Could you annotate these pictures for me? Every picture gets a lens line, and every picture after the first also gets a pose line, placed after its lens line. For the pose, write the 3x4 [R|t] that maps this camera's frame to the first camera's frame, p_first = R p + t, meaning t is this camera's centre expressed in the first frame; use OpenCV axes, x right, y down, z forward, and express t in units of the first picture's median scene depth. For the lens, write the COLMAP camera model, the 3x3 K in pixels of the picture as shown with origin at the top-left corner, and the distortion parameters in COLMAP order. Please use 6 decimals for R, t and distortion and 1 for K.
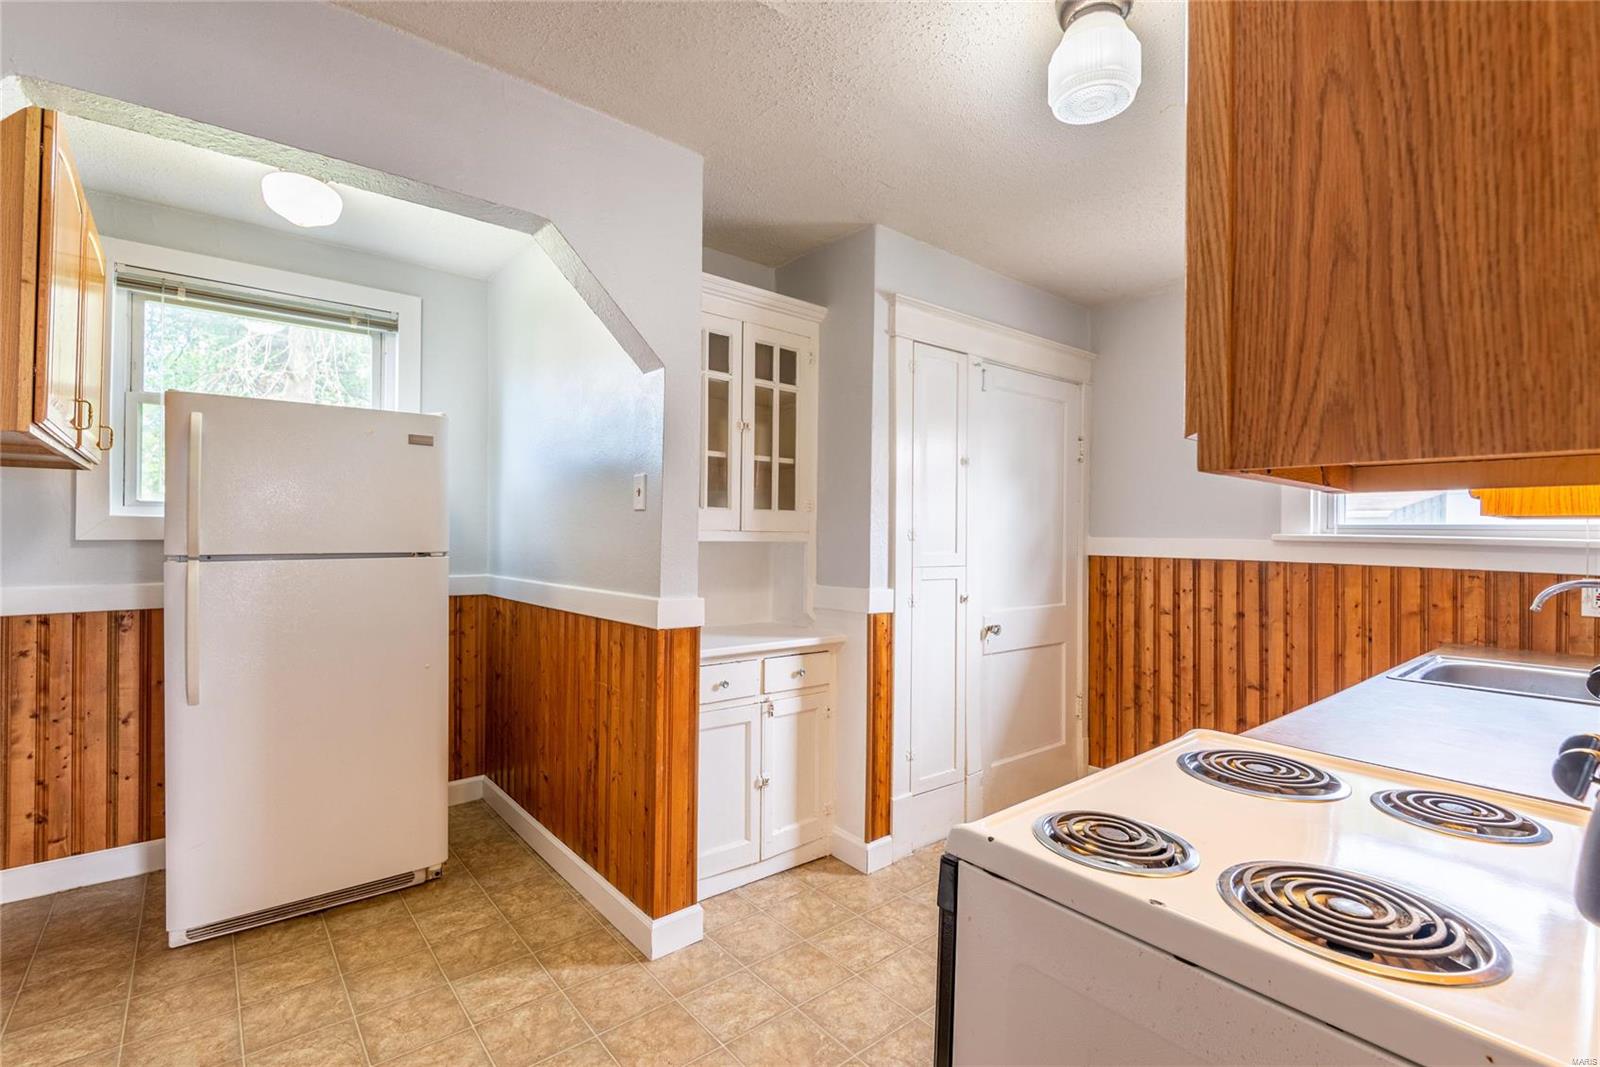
lens RADIAL K [[723.0, 0, 809.9], [0, 723.0, 532.2], [0, 0, 1]] dist [0.015823, -0.004798]
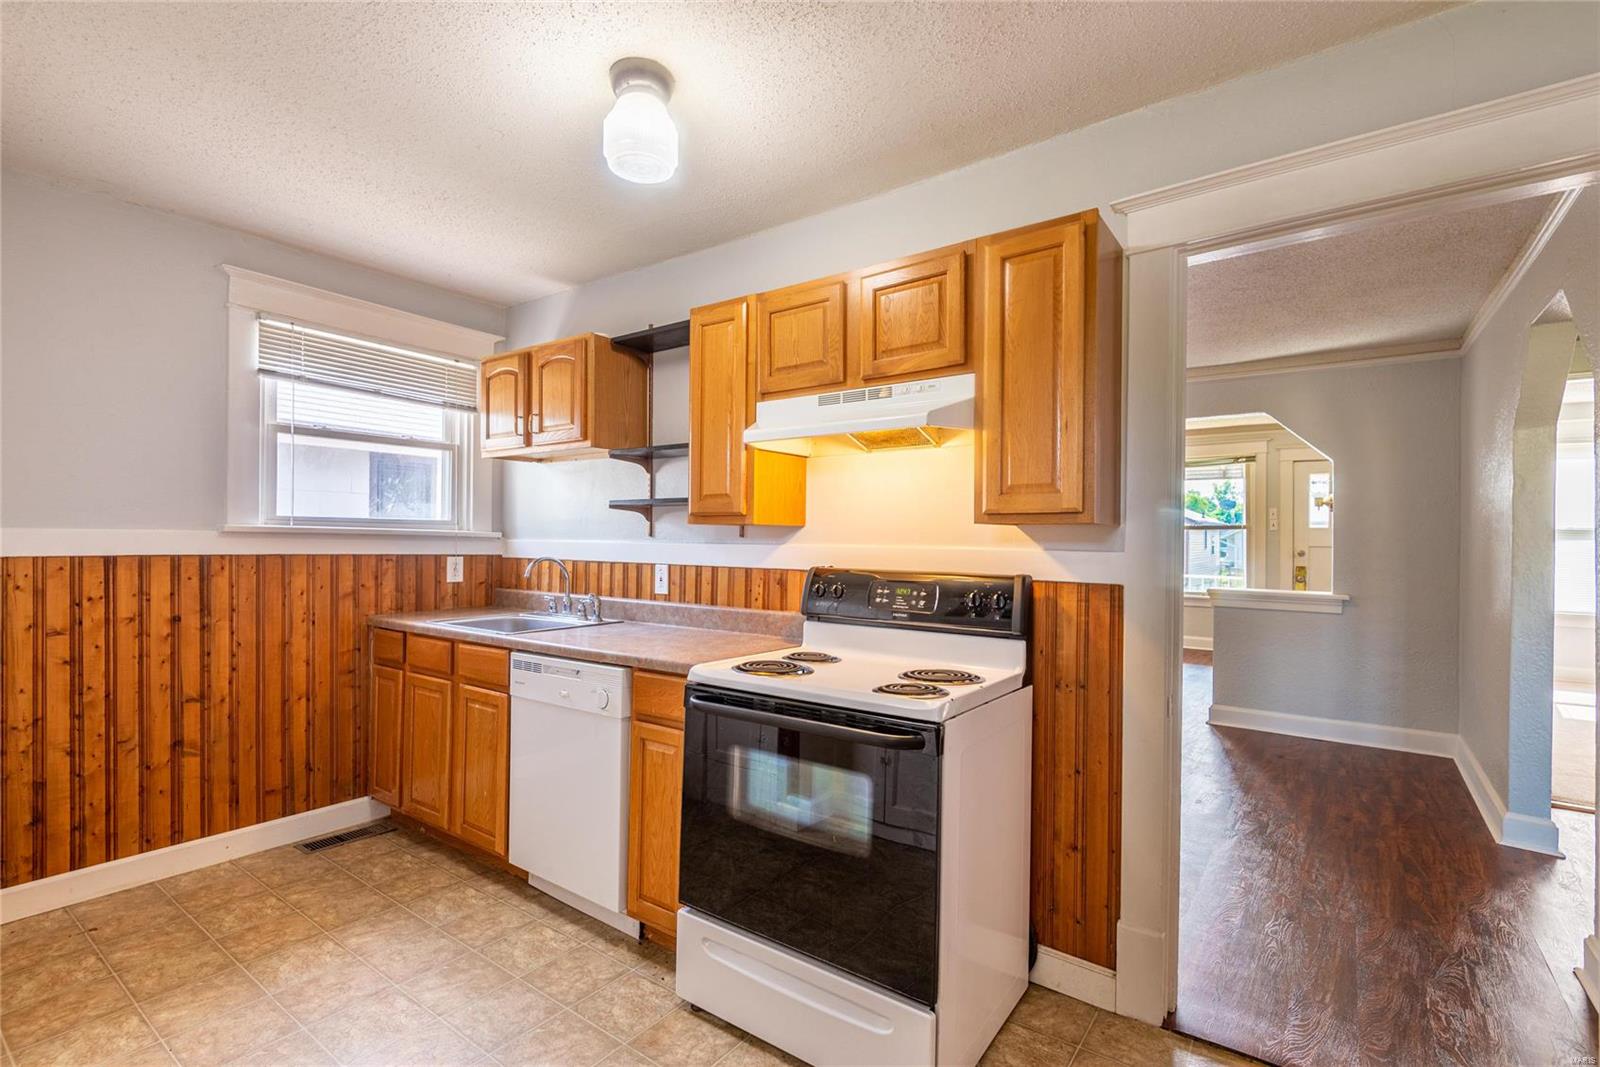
lens RADIAL K [[723.0, 0, 800.3], [0, 723.0, 526.8], [0, 0, 1]] dist [0.015823, -0.004798]
pose [[-0.234003, -0.002700, 0.972232, -0.418373], [-0.017868, 0.999839, -0.001524, -0.006337], [-0.972072, -0.017728, -0.234014, 0.505730]]
